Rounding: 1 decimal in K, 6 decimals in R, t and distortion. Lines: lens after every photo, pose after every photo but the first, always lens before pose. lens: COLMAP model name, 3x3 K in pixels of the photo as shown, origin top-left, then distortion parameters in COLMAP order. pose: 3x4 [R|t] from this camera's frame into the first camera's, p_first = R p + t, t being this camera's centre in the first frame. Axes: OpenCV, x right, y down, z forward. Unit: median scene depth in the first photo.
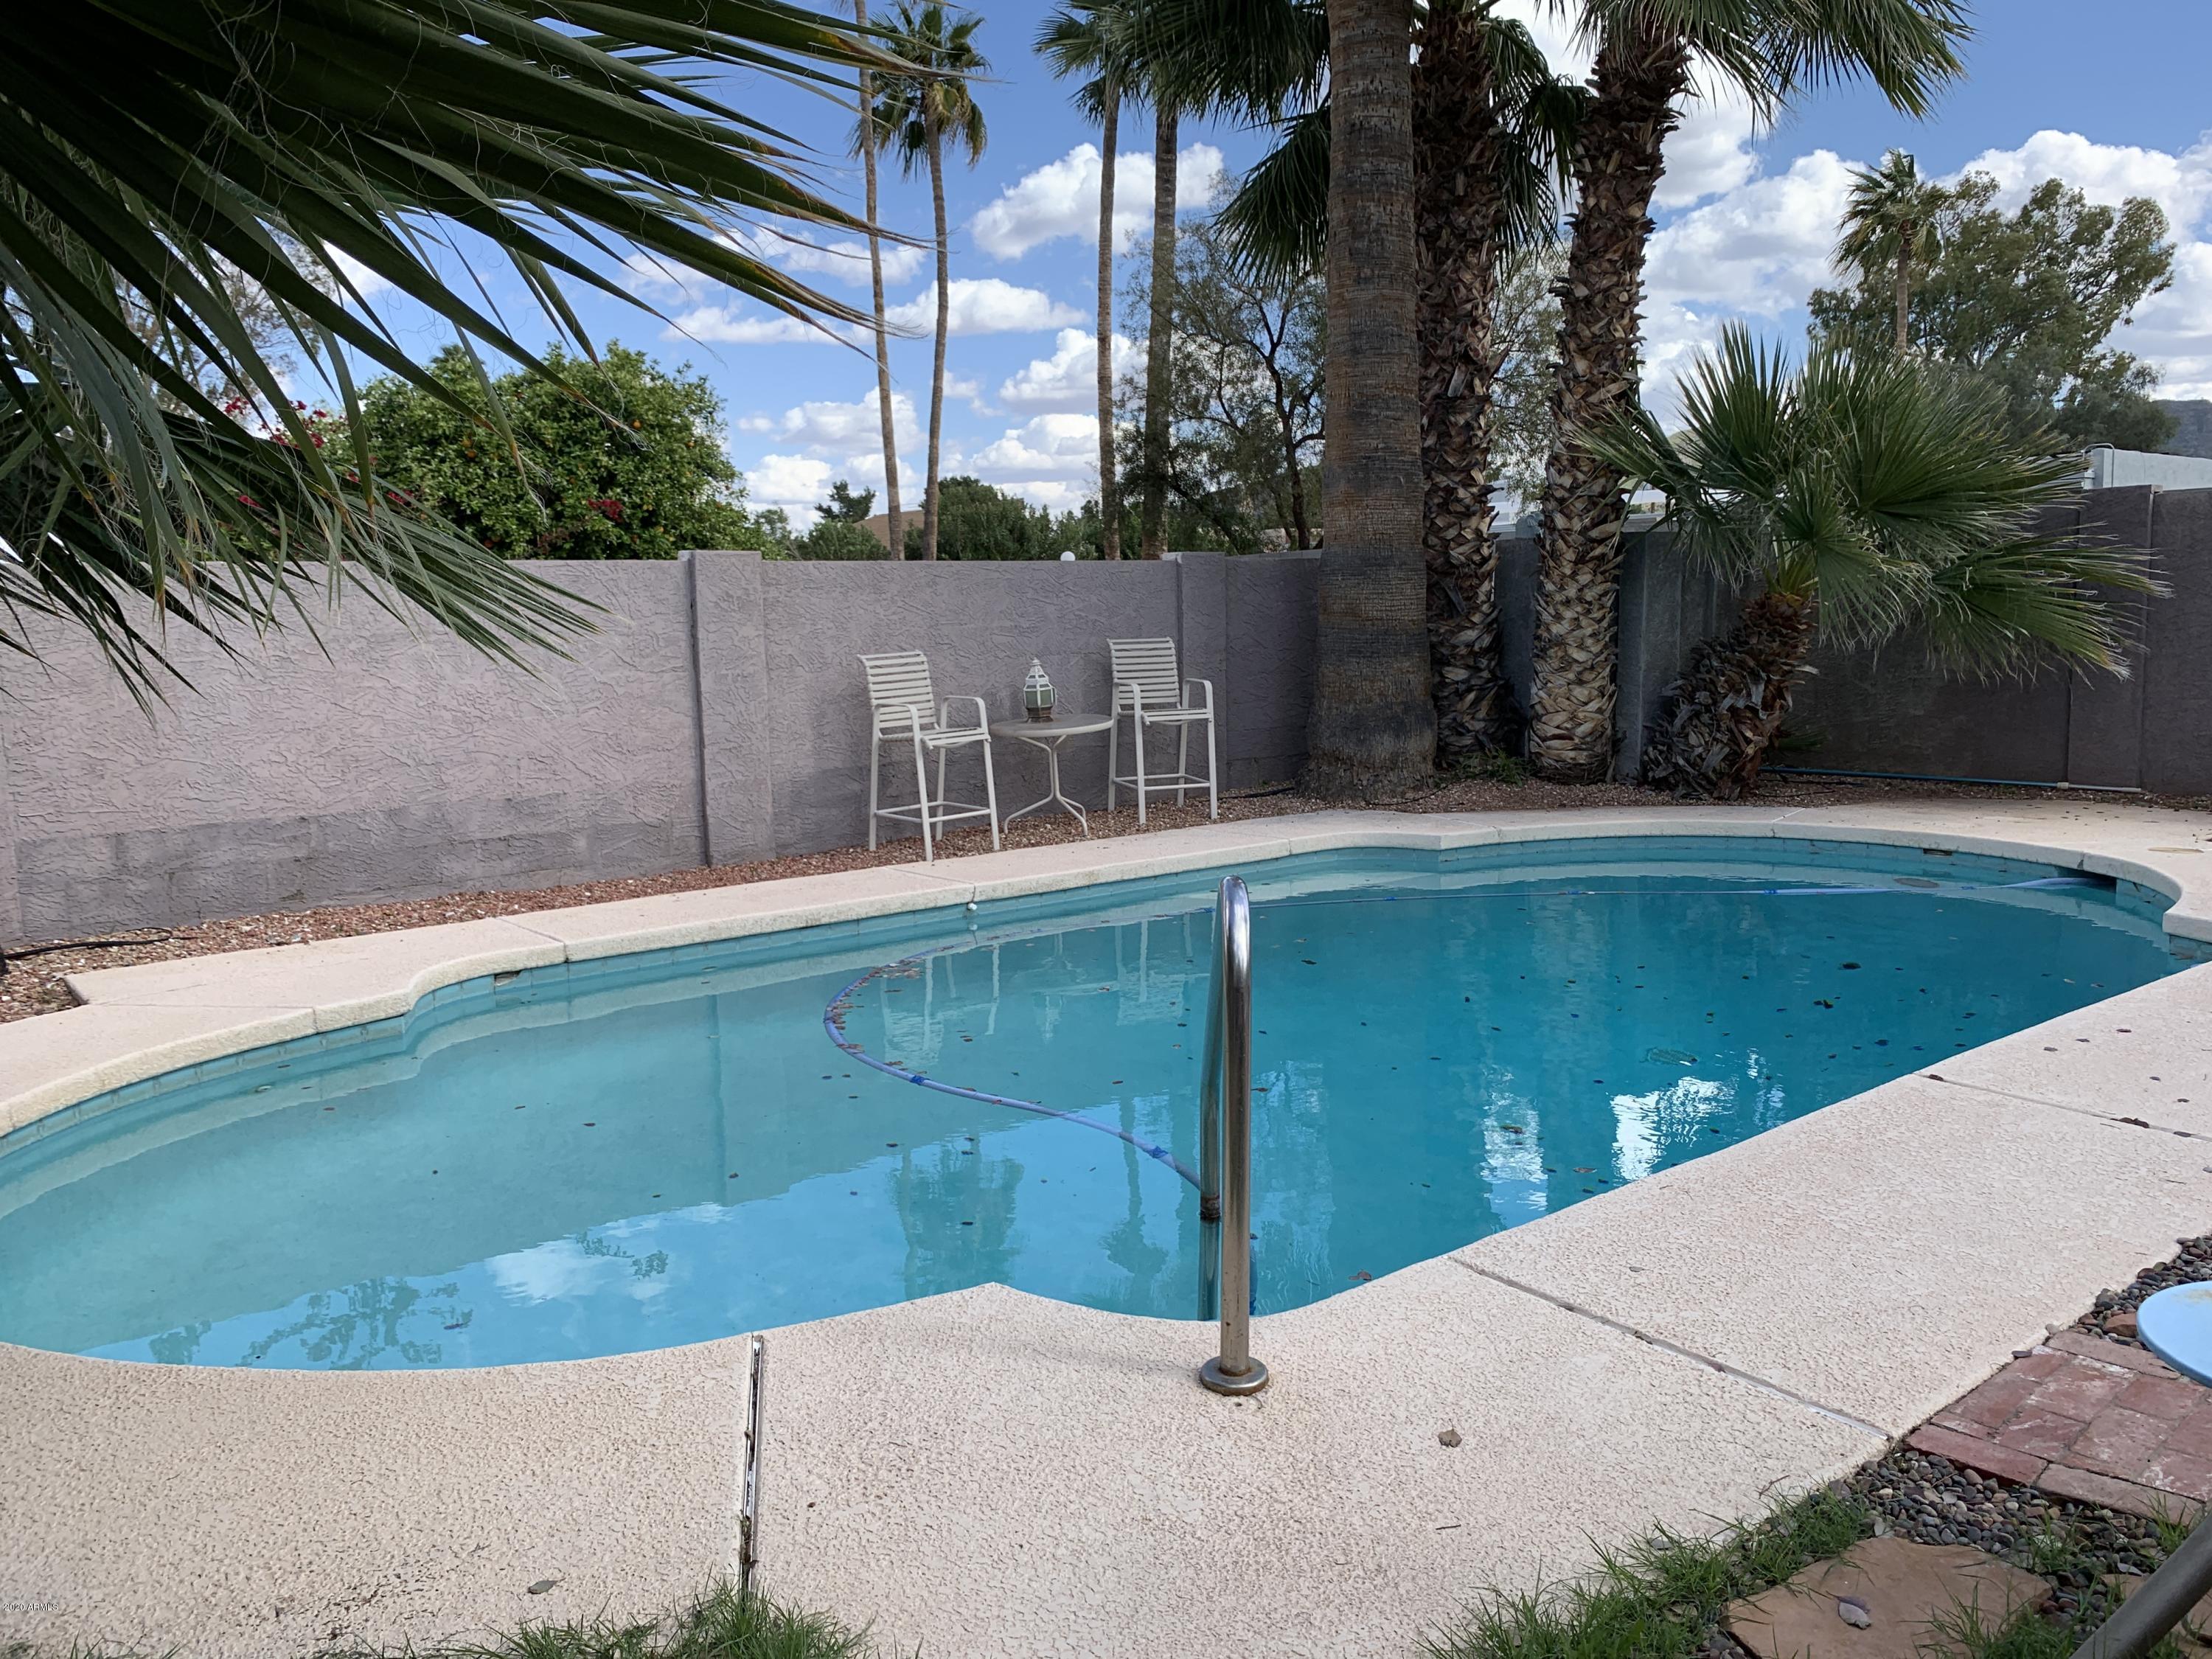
lens RADIAL K [[1689.0, 0, 1104.3], [0, 1689.0, 826.9], [0, 0, 1]] dist [-0.007545, -0.001910]
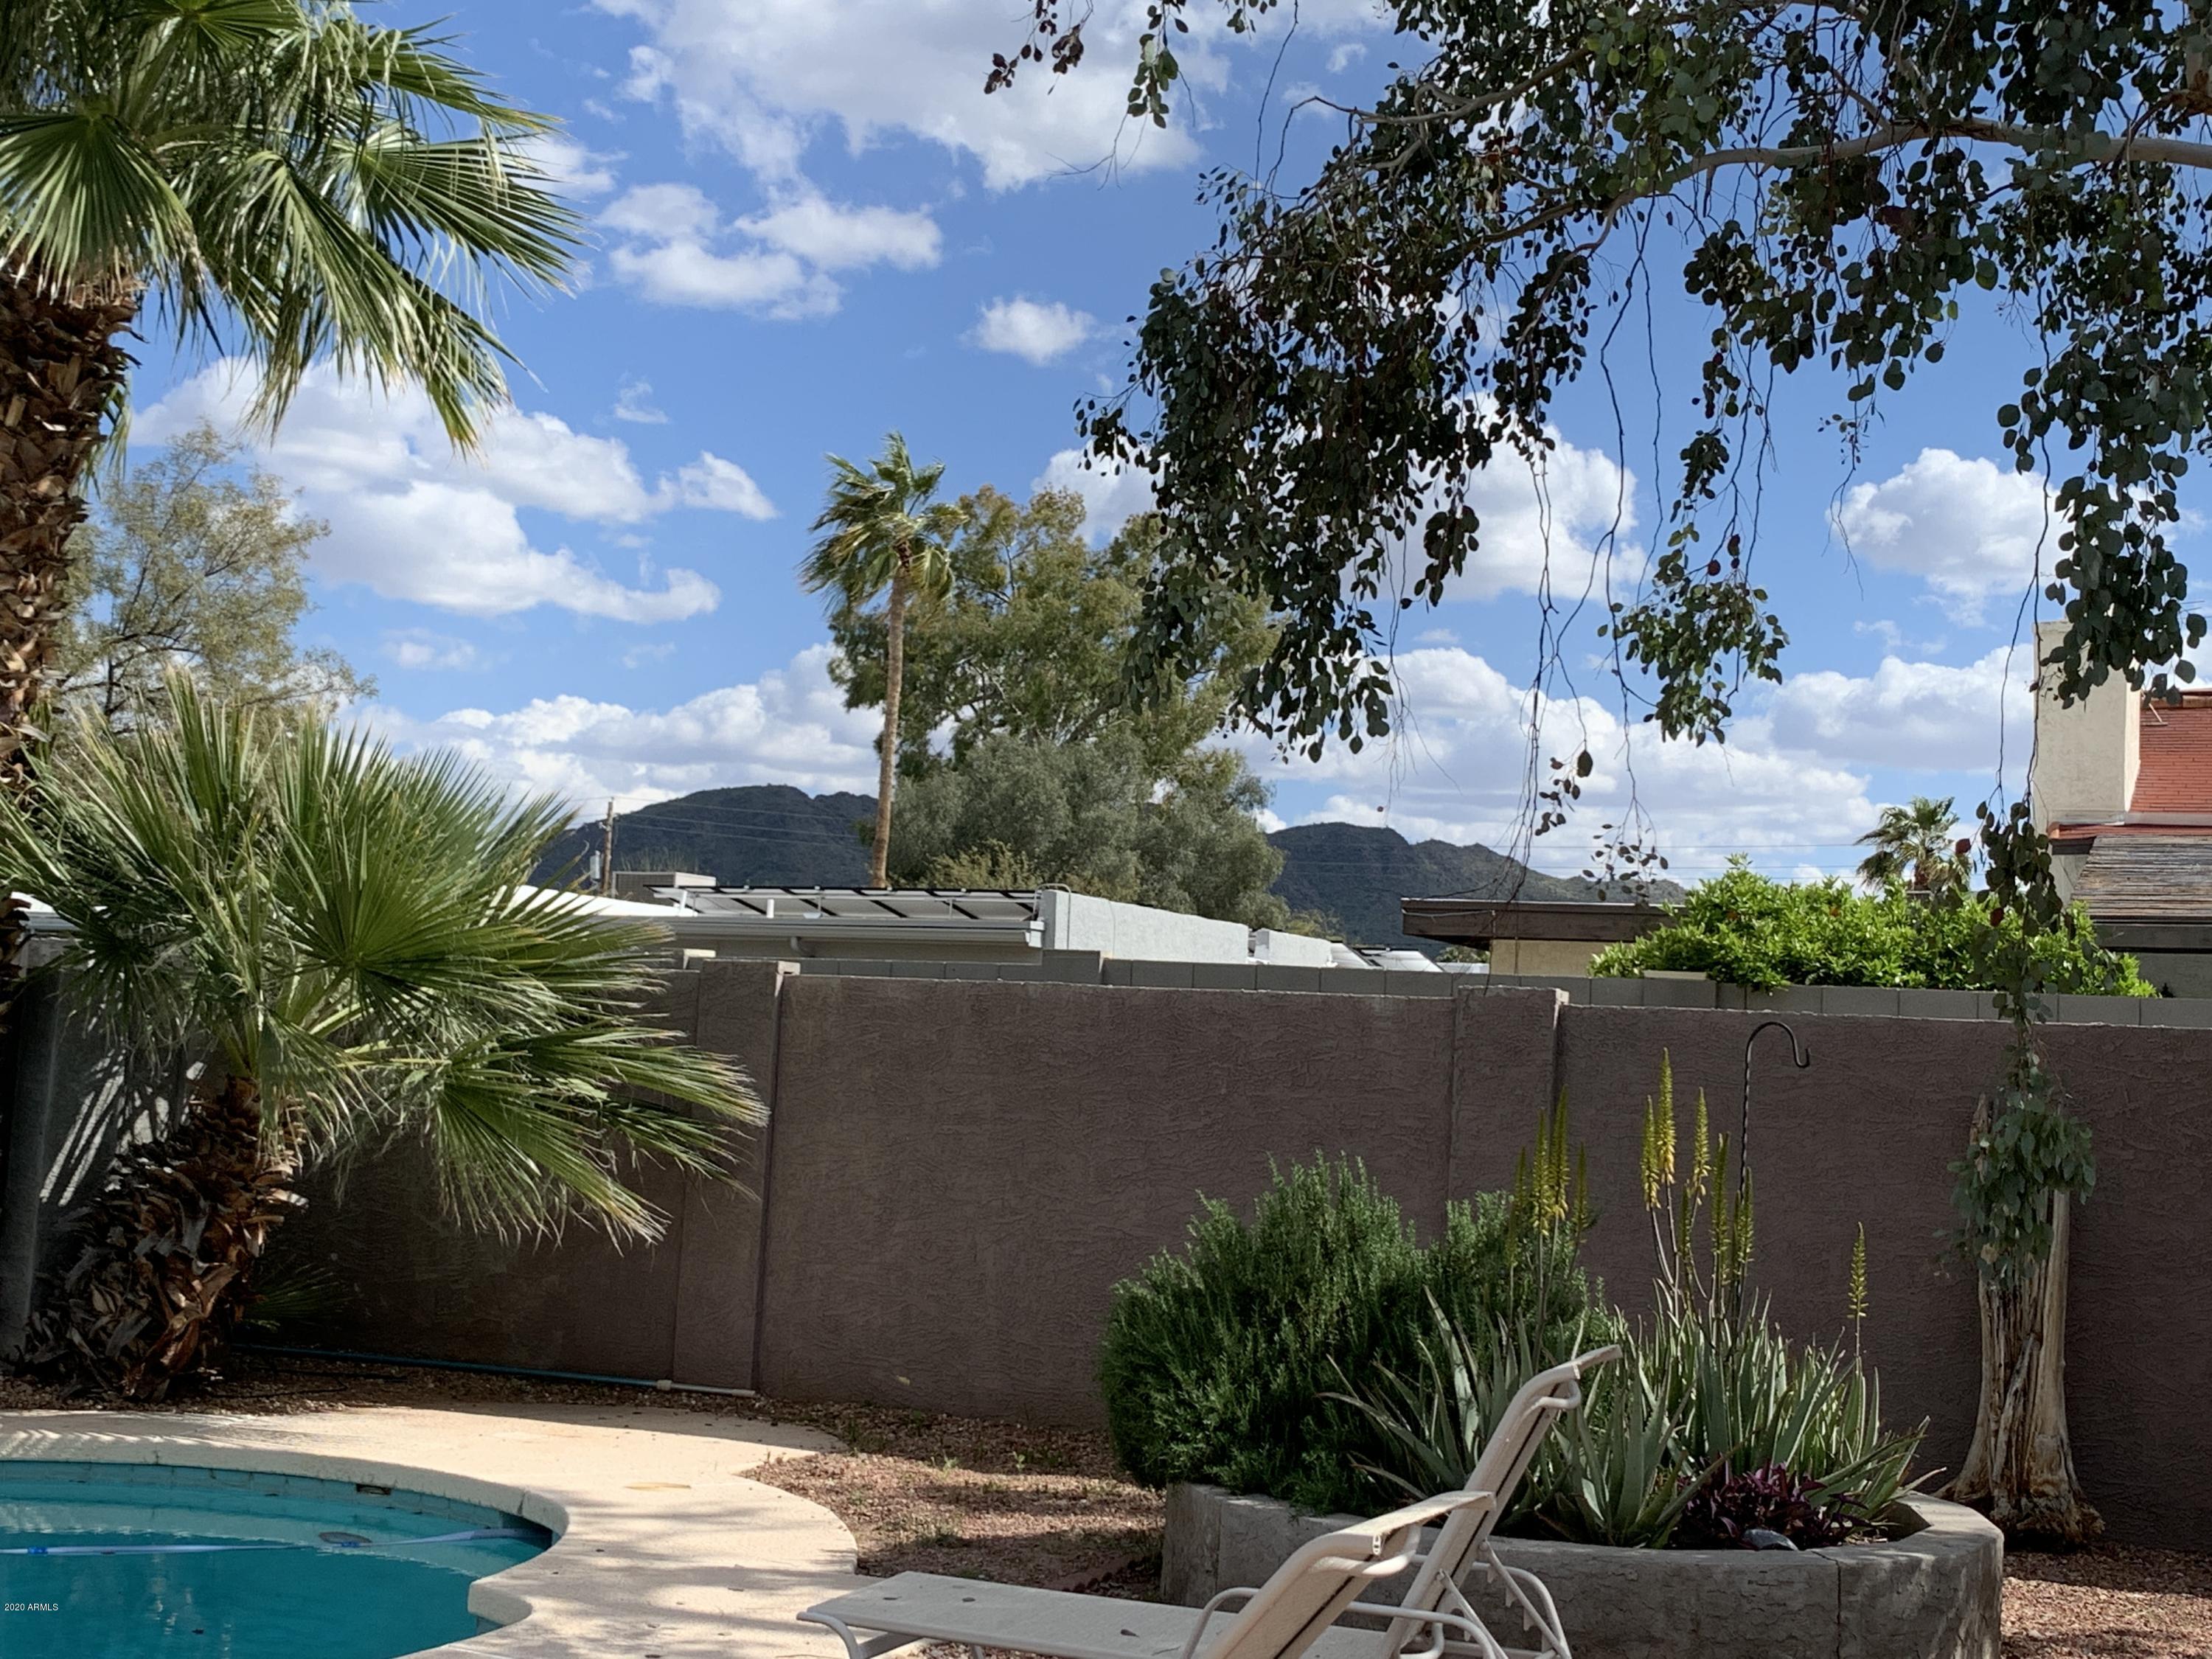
lens RADIAL K [[2821.6, 0, 1106.3], [0, 2821.6, 831.9], [0, 0, 1]] dist [-0.022135, 0.000000]
pose [[0.867552, 0.108350, 0.485400, 0.152431], [-0.005296, 0.977938, -0.208828, -0.006863], [-0.497318, 0.178598, 0.848986, -0.109093]]
